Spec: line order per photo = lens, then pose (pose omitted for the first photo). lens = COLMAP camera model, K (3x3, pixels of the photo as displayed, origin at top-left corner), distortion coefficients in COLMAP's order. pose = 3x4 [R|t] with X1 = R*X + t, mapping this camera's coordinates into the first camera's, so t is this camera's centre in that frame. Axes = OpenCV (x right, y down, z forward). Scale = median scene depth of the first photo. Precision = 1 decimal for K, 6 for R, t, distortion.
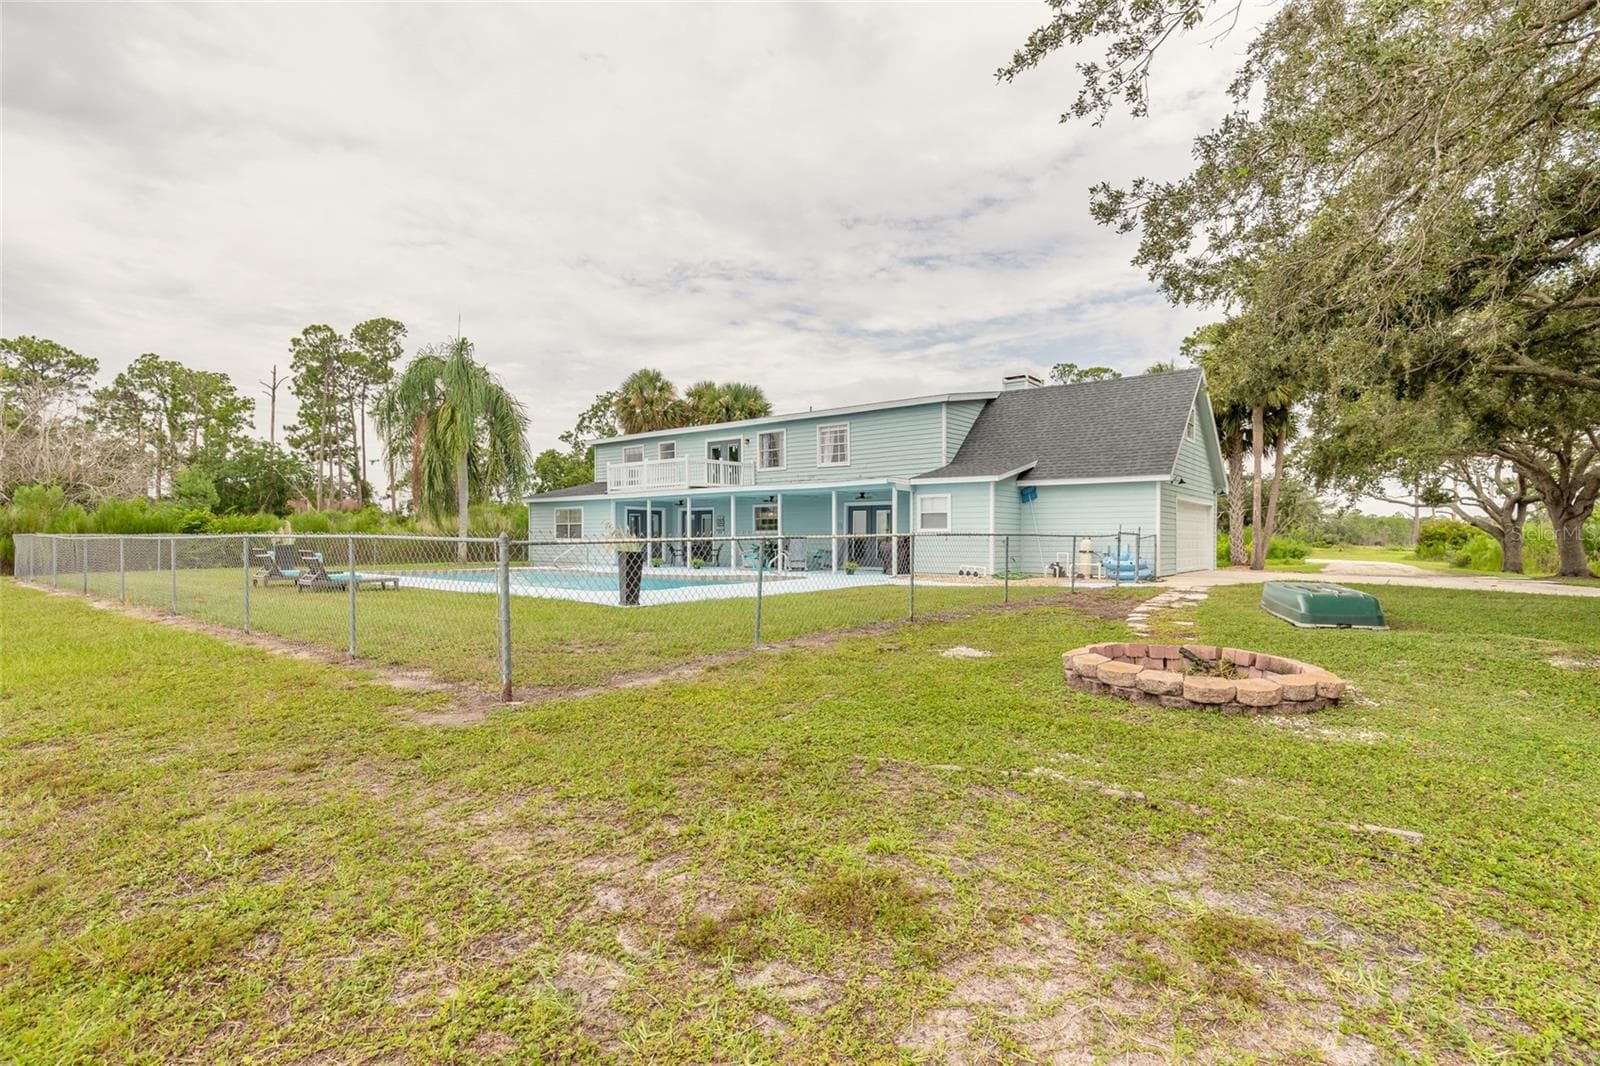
lens RADIAL K [[780.1, 0, 795.3], [0, 780.1, 540.2], [0, 0, 1]] dist [0.006539, -0.001886]
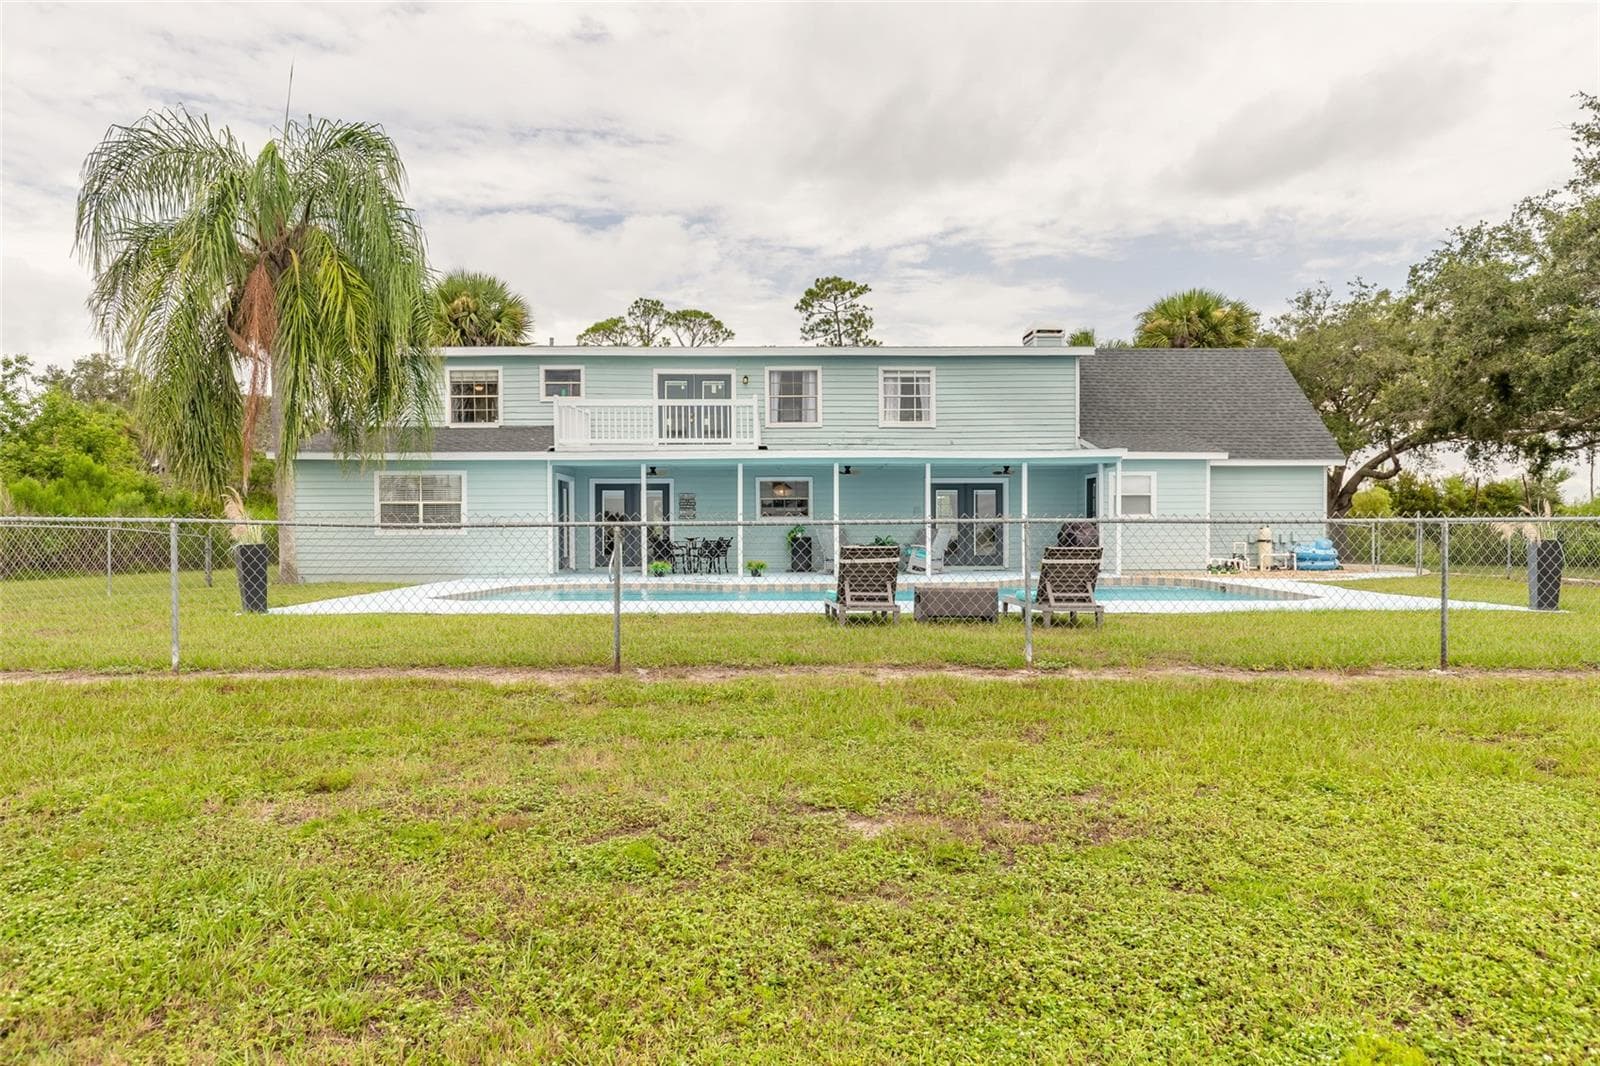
lens RADIAL K [[1085.4, 0, 790.3], [0, 1085.4, 528.0], [0, 0, 1]] dist [-0.000464, -0.008727]
pose [[0.773666, -0.001144, 0.633593, -0.414108], [0.005376, 0.999974, -0.004759, 0.001150], [-0.633571, 0.007088, 0.773652, 0.188339]]
